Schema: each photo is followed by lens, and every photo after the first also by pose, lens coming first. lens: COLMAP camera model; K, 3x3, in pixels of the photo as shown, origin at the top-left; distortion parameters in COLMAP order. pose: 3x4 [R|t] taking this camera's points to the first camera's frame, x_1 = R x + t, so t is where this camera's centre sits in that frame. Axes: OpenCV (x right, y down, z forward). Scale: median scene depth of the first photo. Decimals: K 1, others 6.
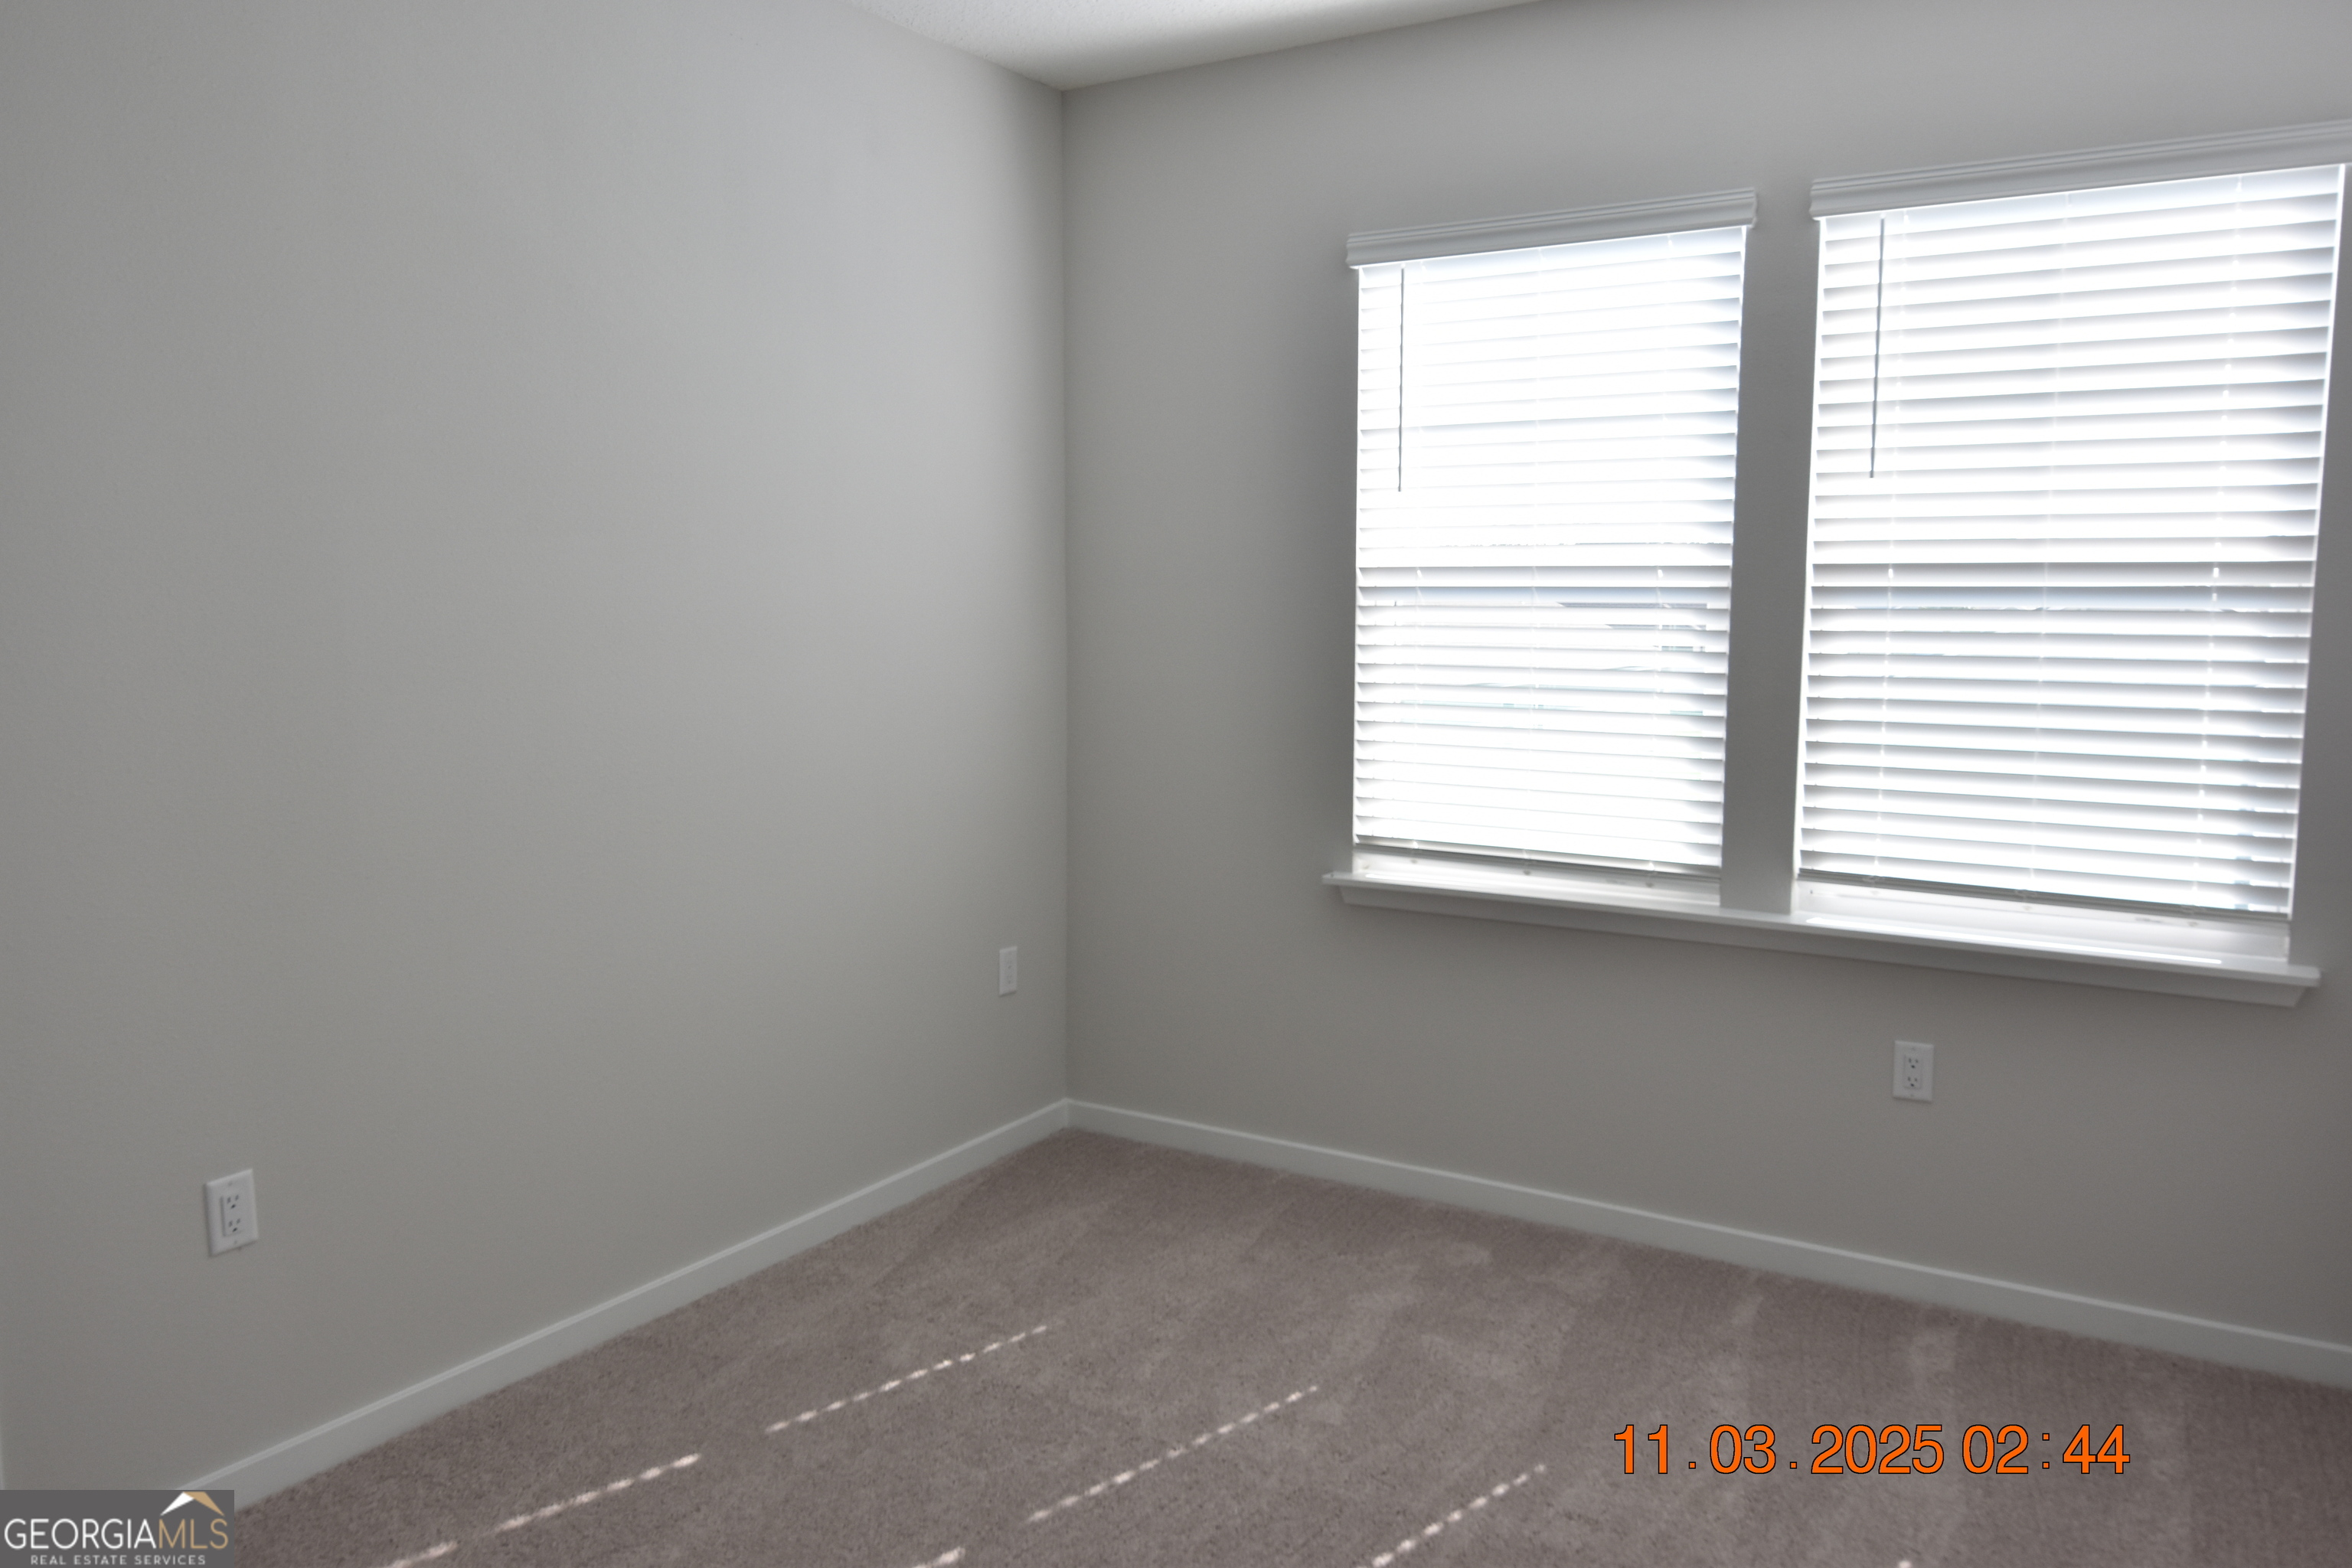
lens RADIAL K [[1696.9, 0, 1190.0], [0, 1696.9, 786.3], [0, 0, 1]] dist [-0.027119, -0.002166]
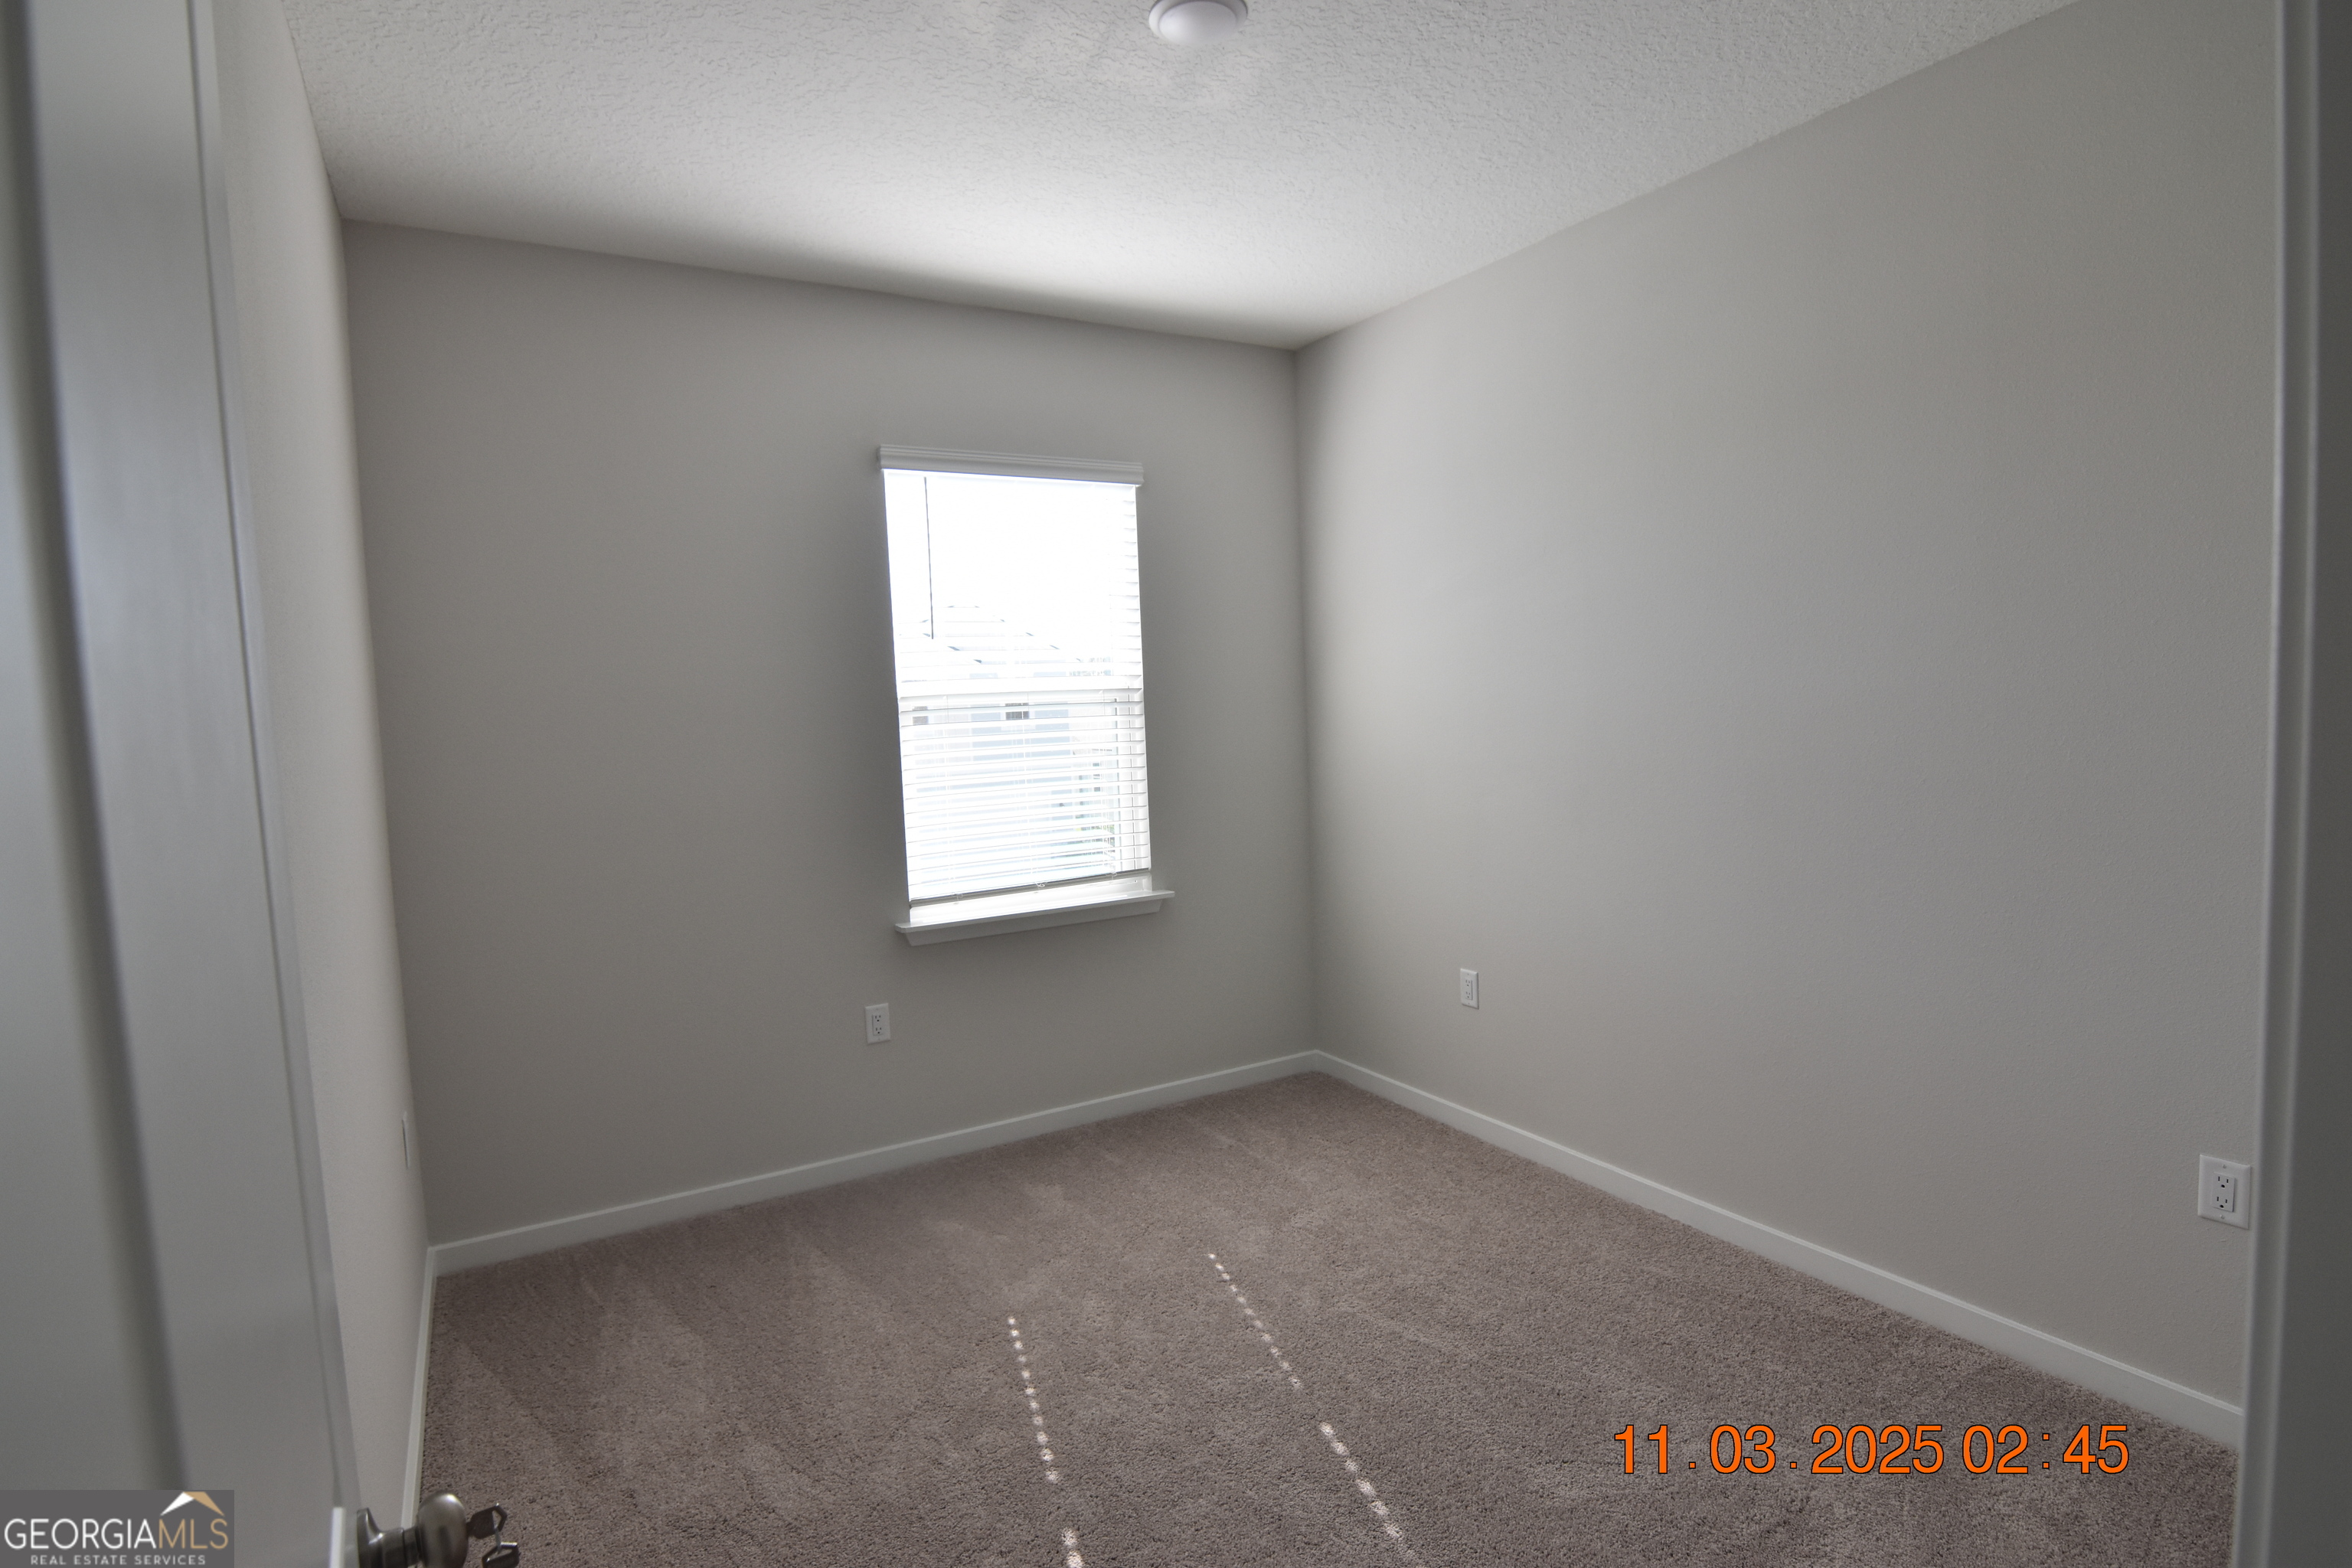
lens RADIAL K [[1173.2, 0, 1163.8], [0, 1173.2, 786.0], [0, 0, 1]] dist [-0.035652, -0.000012]
pose [[0.459394, -0.082681, 0.884376, -1.025845], [0.146190, 0.989118, 0.016535, -0.069254], [-0.876120, 0.121691, 0.466482, 0.659652]]
